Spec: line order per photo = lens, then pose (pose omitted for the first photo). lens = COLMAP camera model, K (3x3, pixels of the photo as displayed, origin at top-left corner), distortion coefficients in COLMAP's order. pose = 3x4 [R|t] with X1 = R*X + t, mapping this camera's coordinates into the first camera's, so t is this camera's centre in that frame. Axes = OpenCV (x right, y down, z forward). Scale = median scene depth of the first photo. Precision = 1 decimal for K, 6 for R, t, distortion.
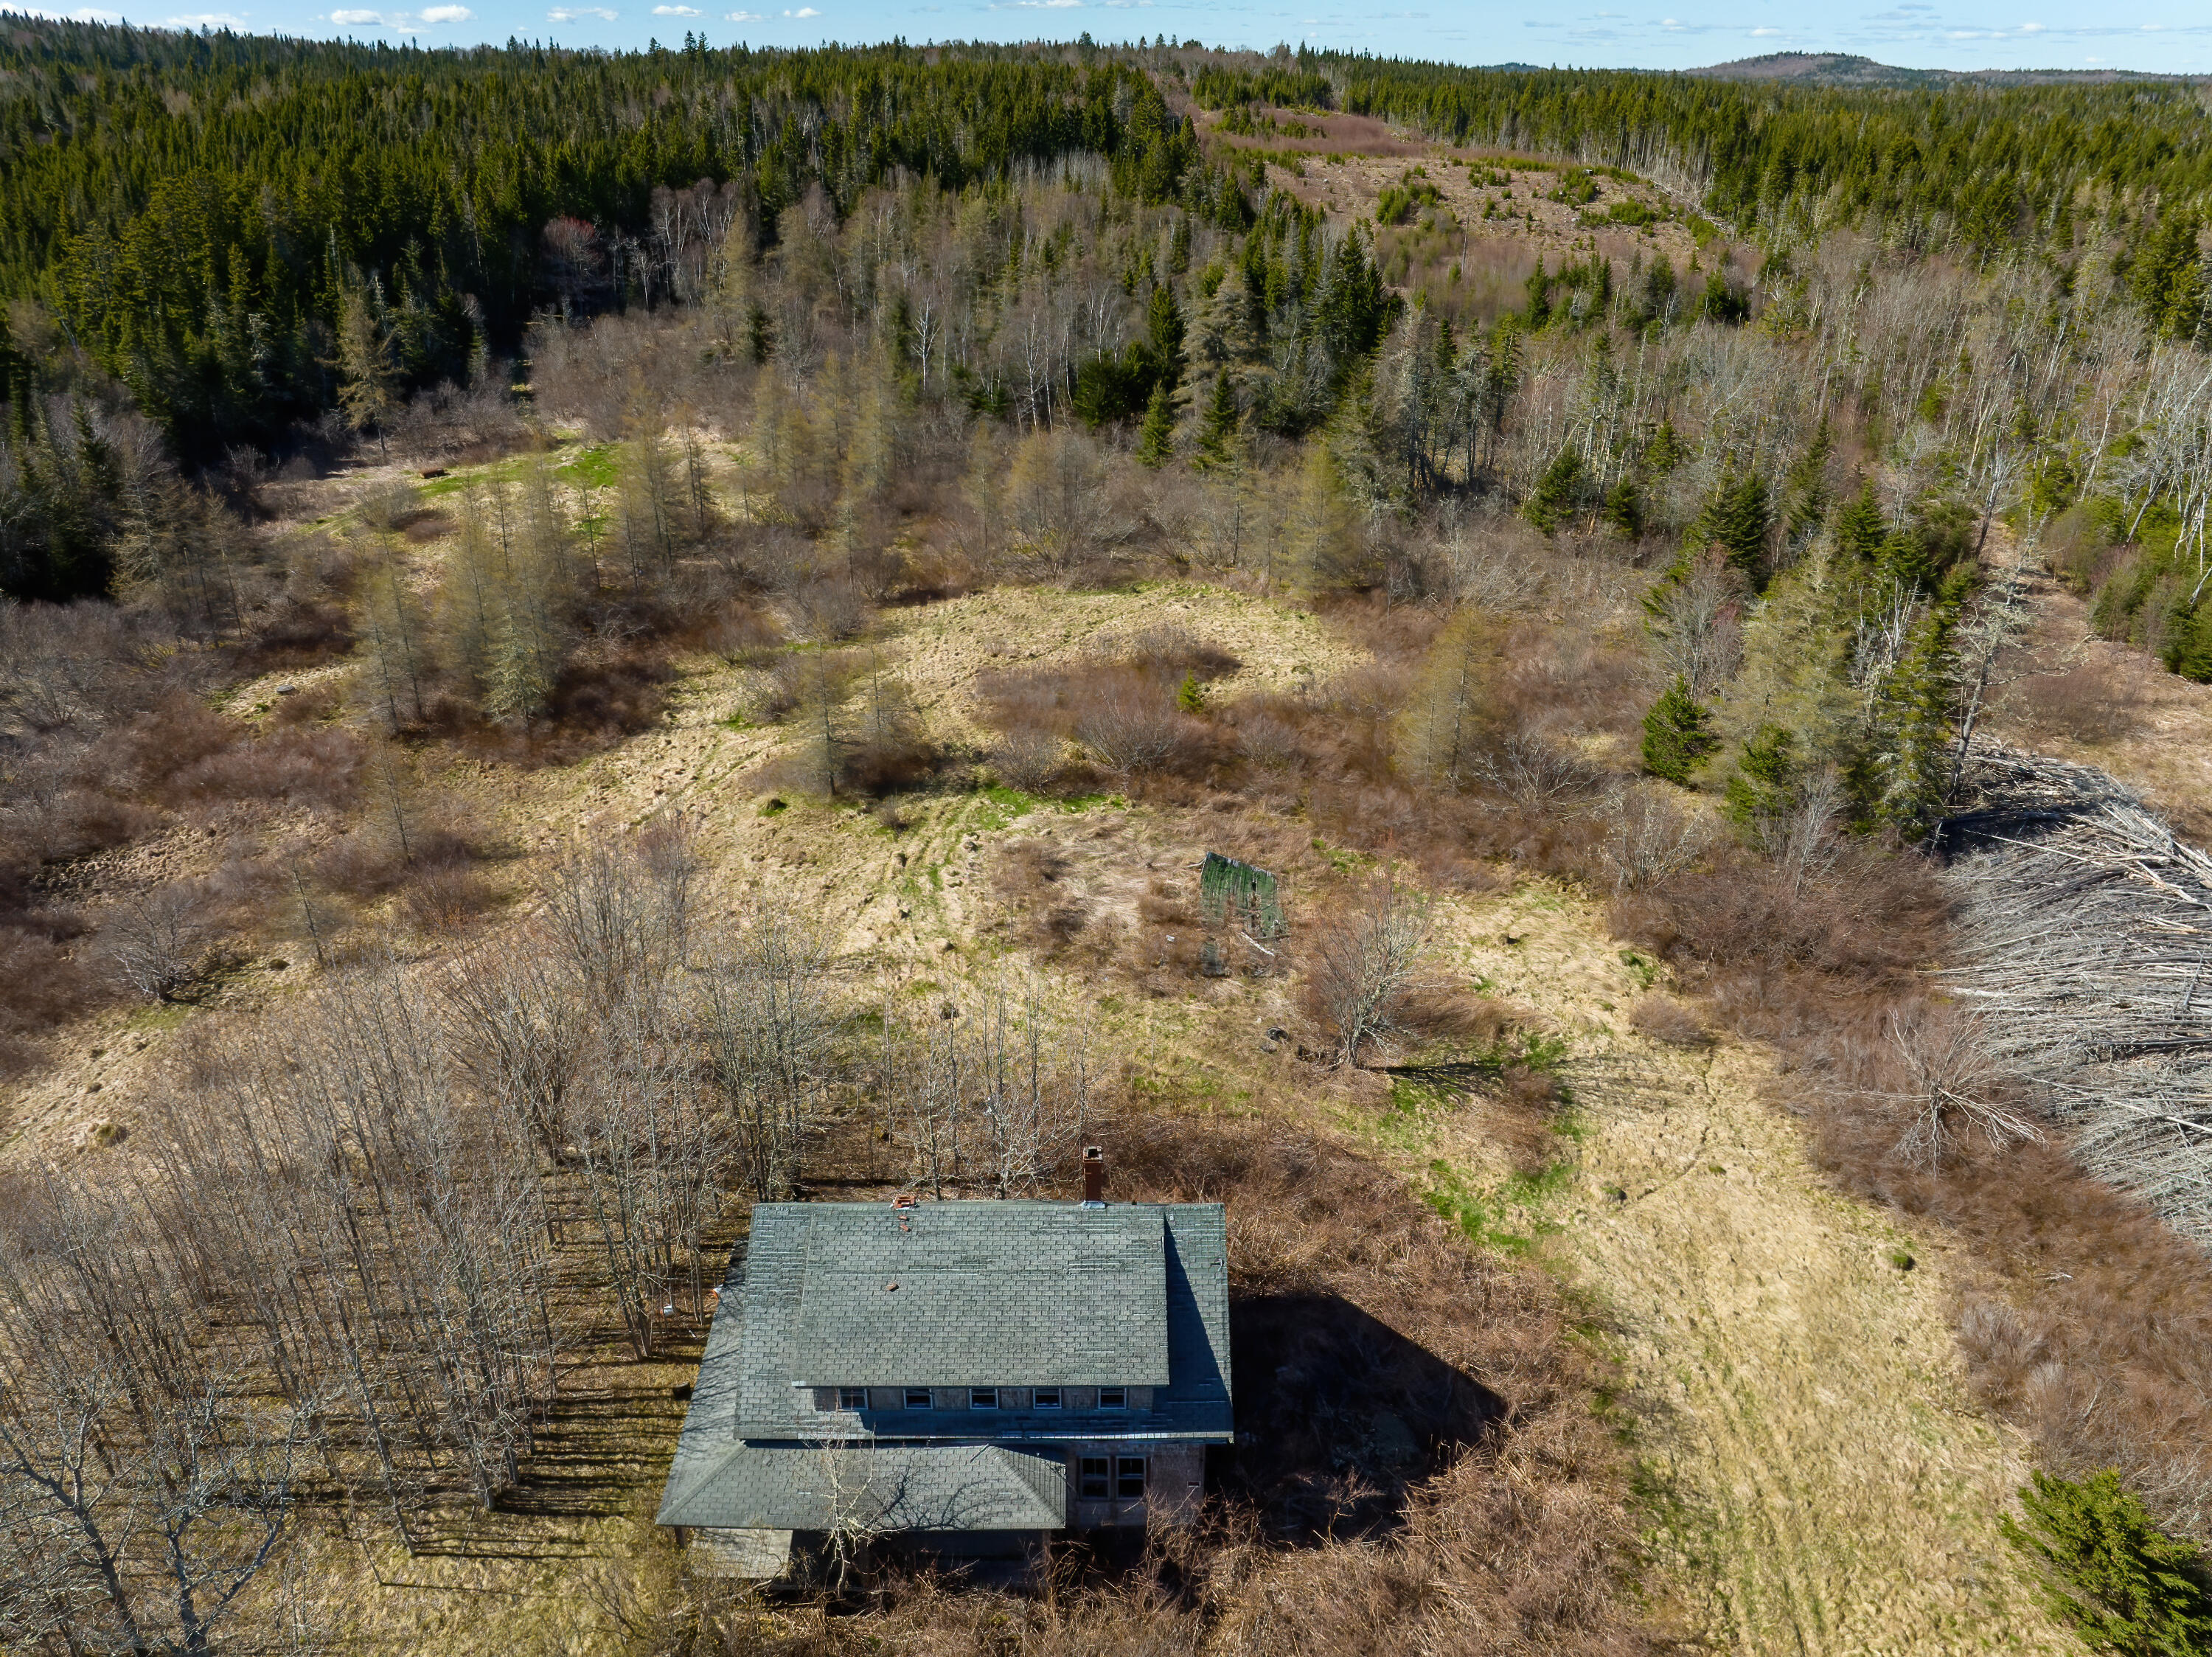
lens RADIAL K [[1558.0, 0, 1093.7], [0, 1558.0, 828.6], [0, 0, 1]] dist [-0.037967, -0.006403]
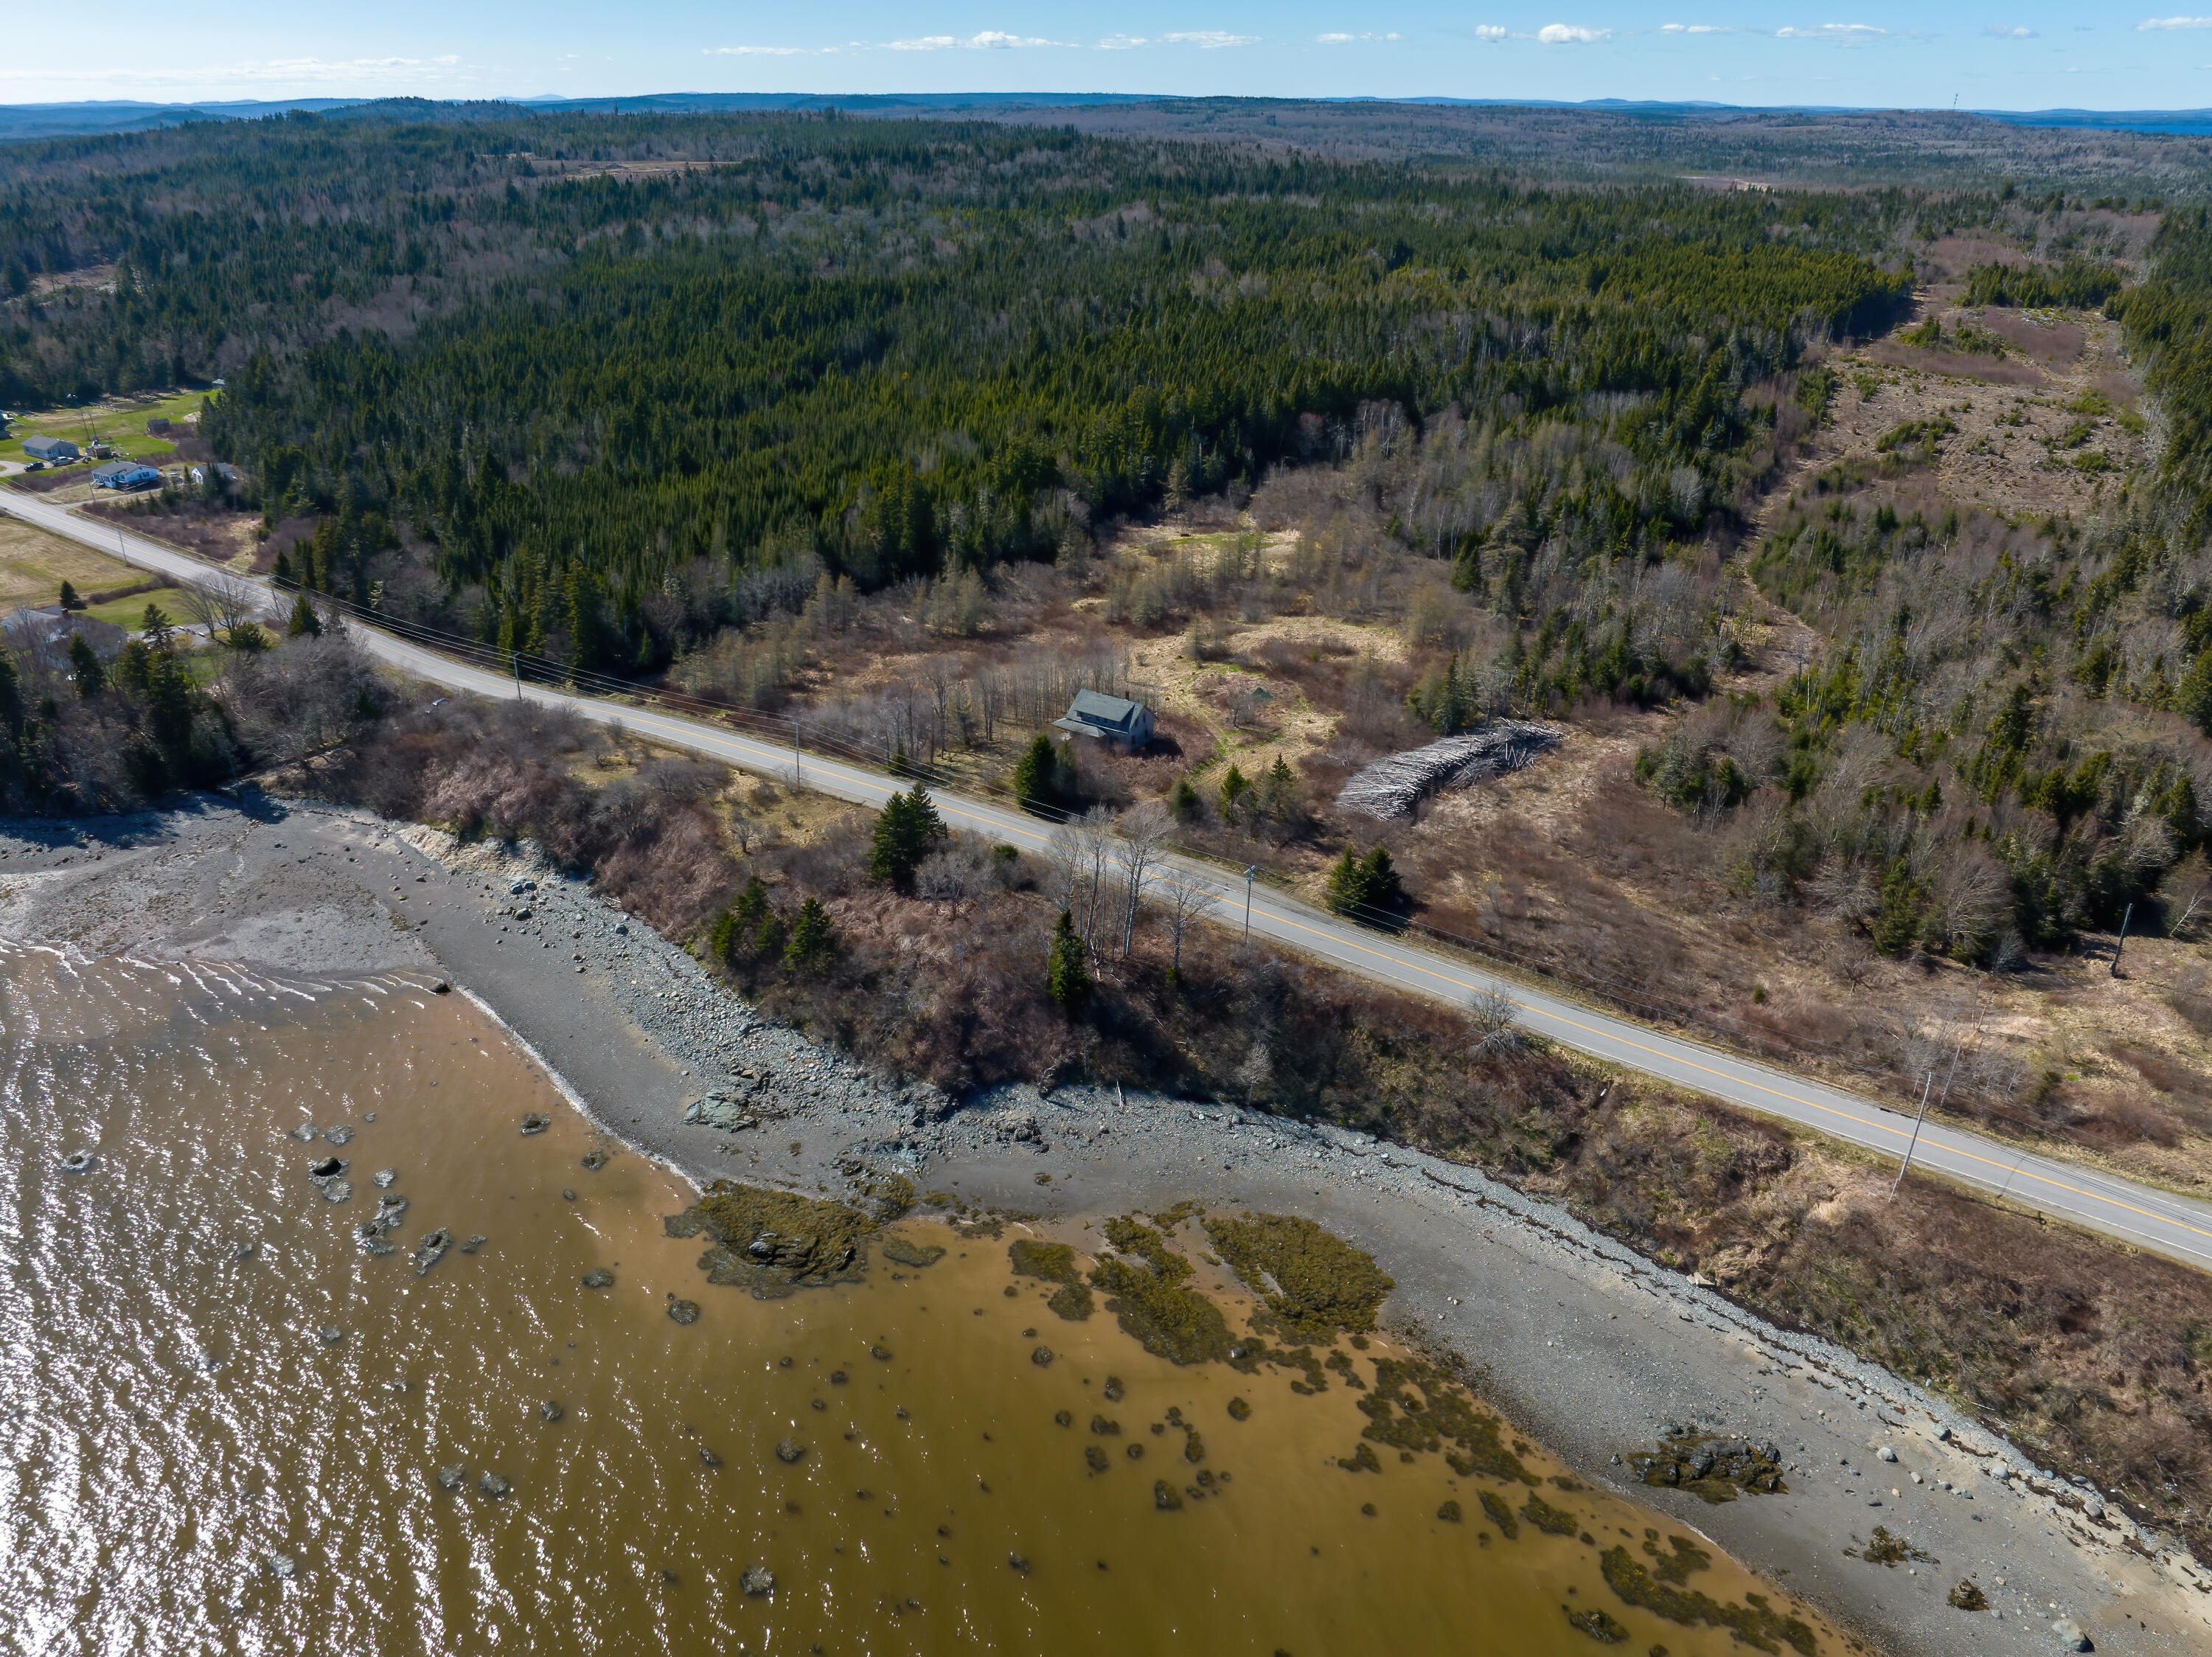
lens RADIAL K [[1558.0, 0, 1095.1], [0, 1558.0, 828.6], [0, 0, 1]] dist [-0.037967, -0.006403]
pose [[0.809081, 0.254561, -0.529704, 1.238570], [-0.259575, 0.963429, 0.066517, 0.134518], [0.527266, 0.083680, 0.845570, -1.588103]]
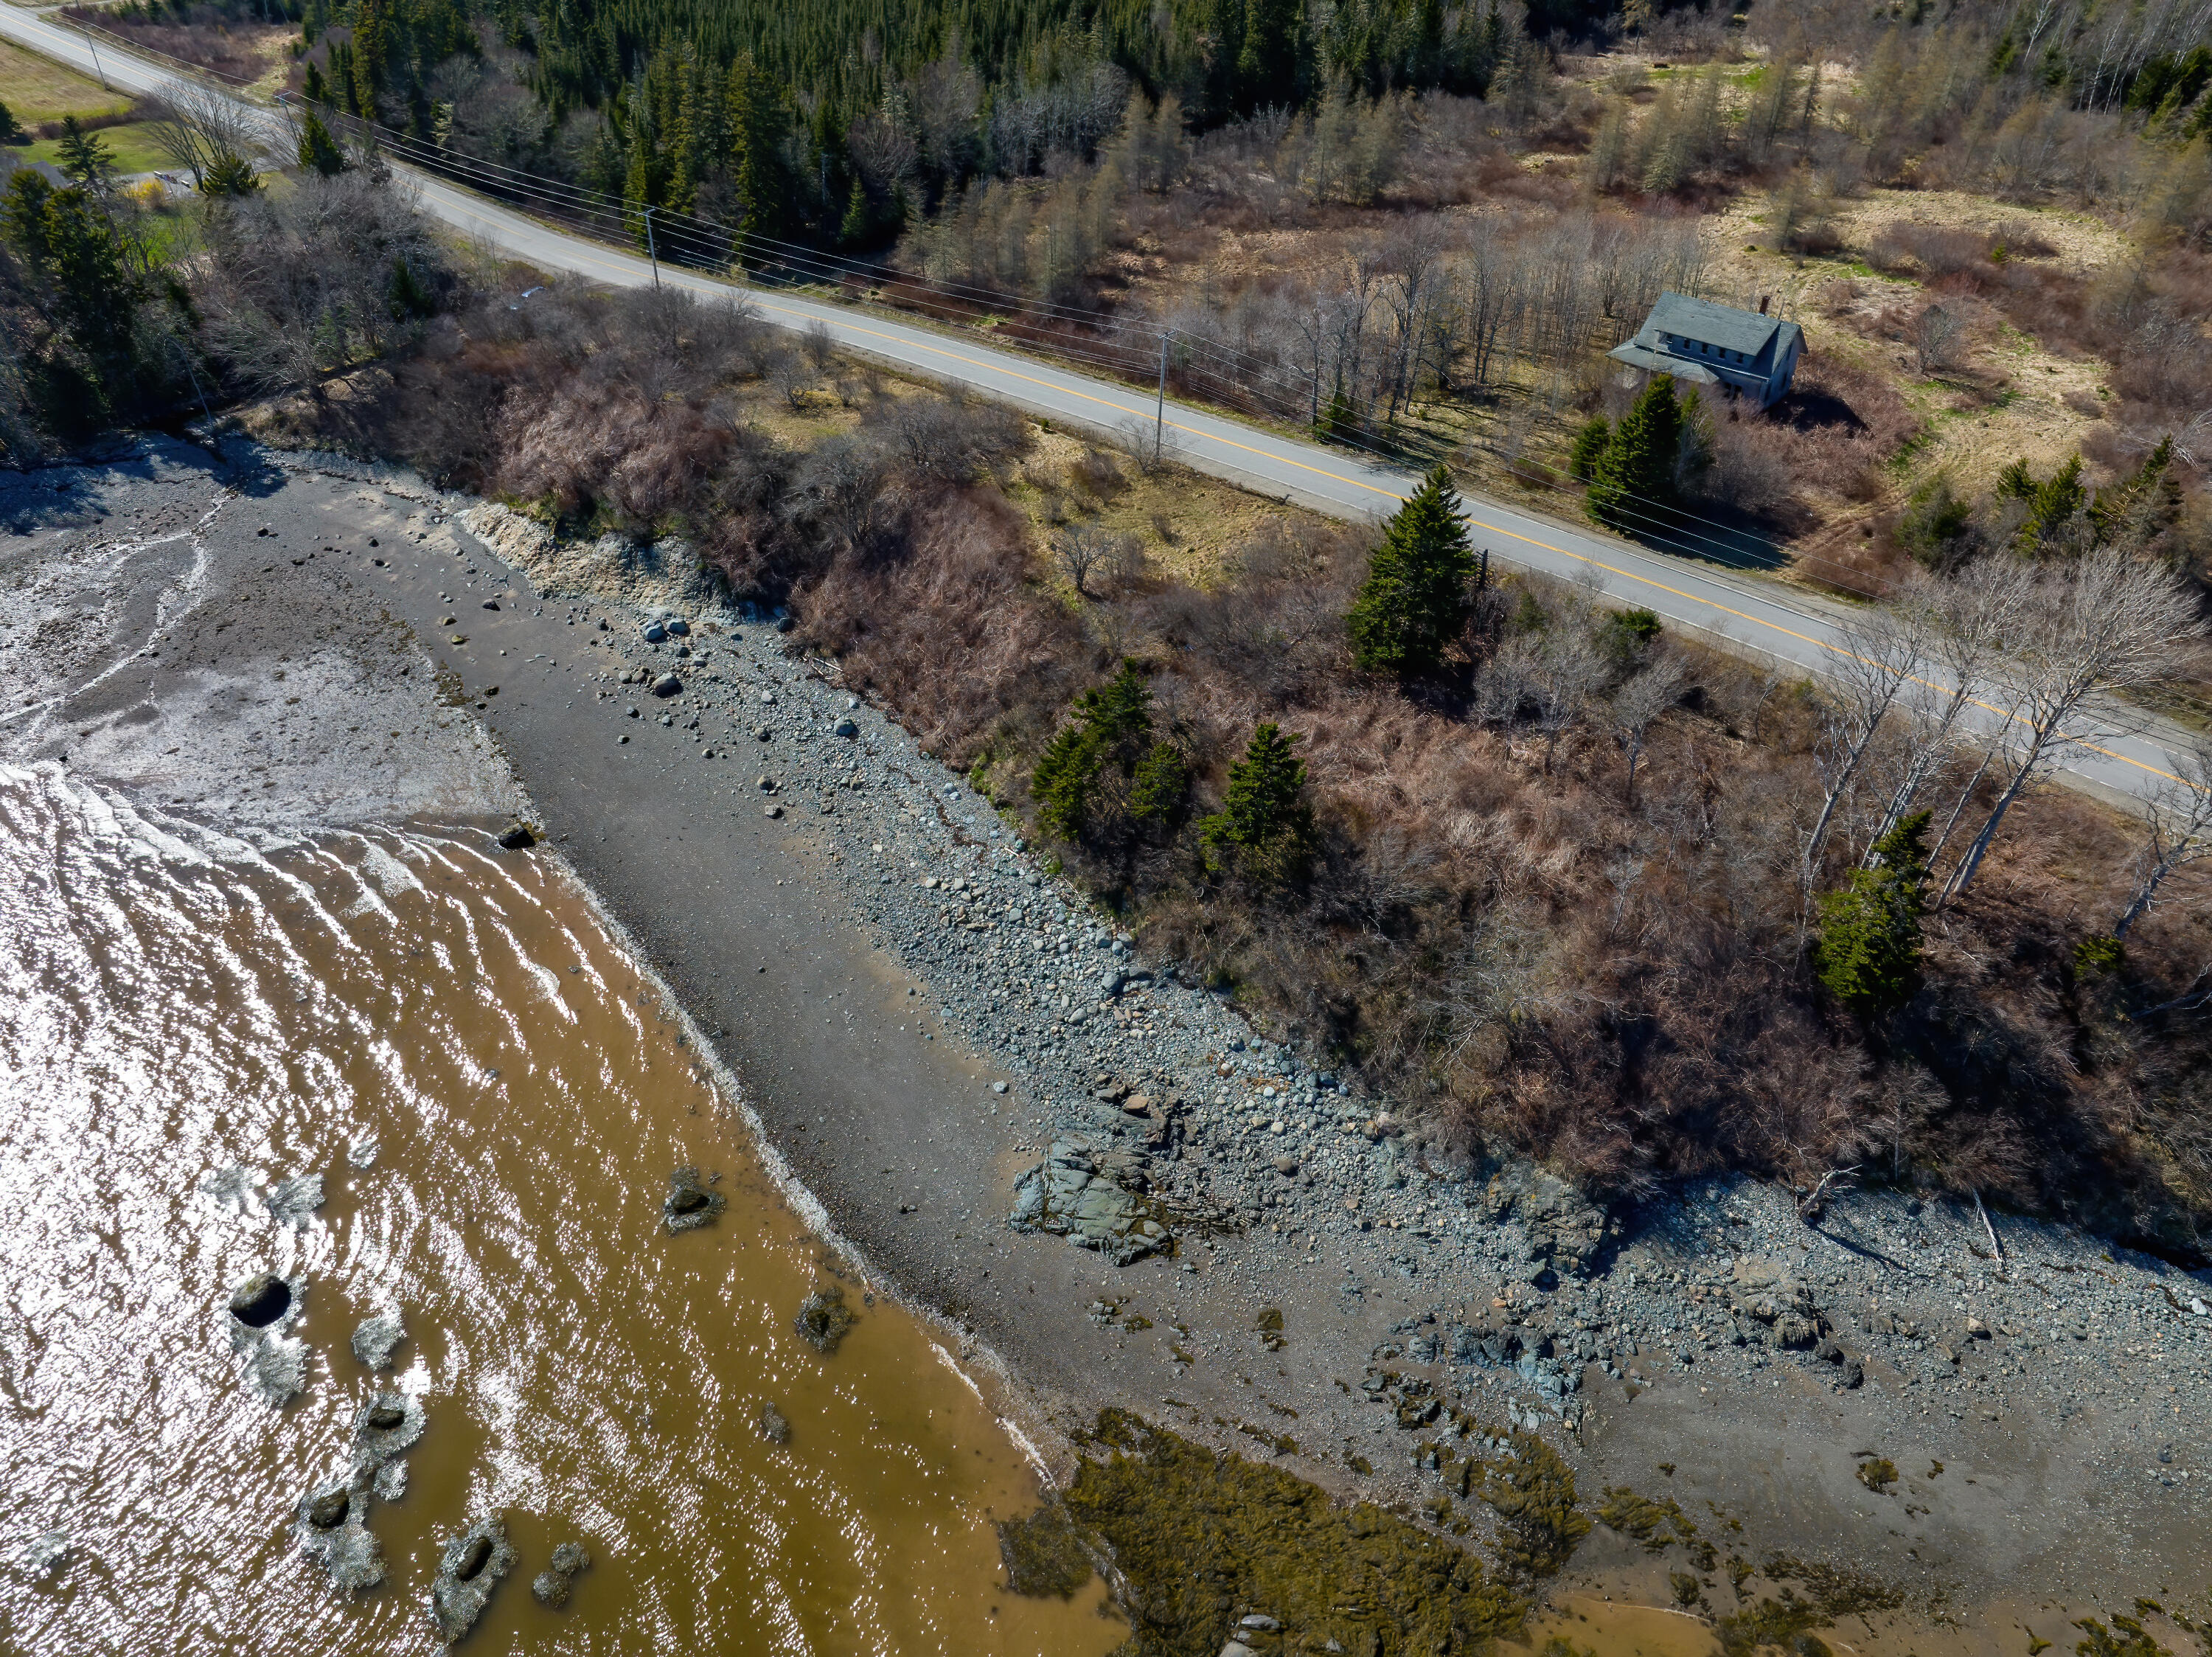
lens RADIAL K [[1558.0, 0, 1094.4], [0, 1558.0, 833.3], [0, 0, 1]] dist [-0.037967, -0.006403]
pose [[0.743635, 0.410962, -0.527369, 0.420951], [-0.285111, 0.908388, 0.305847, 0.243183], [0.604747, -0.077080, 0.792679, -0.943890]]
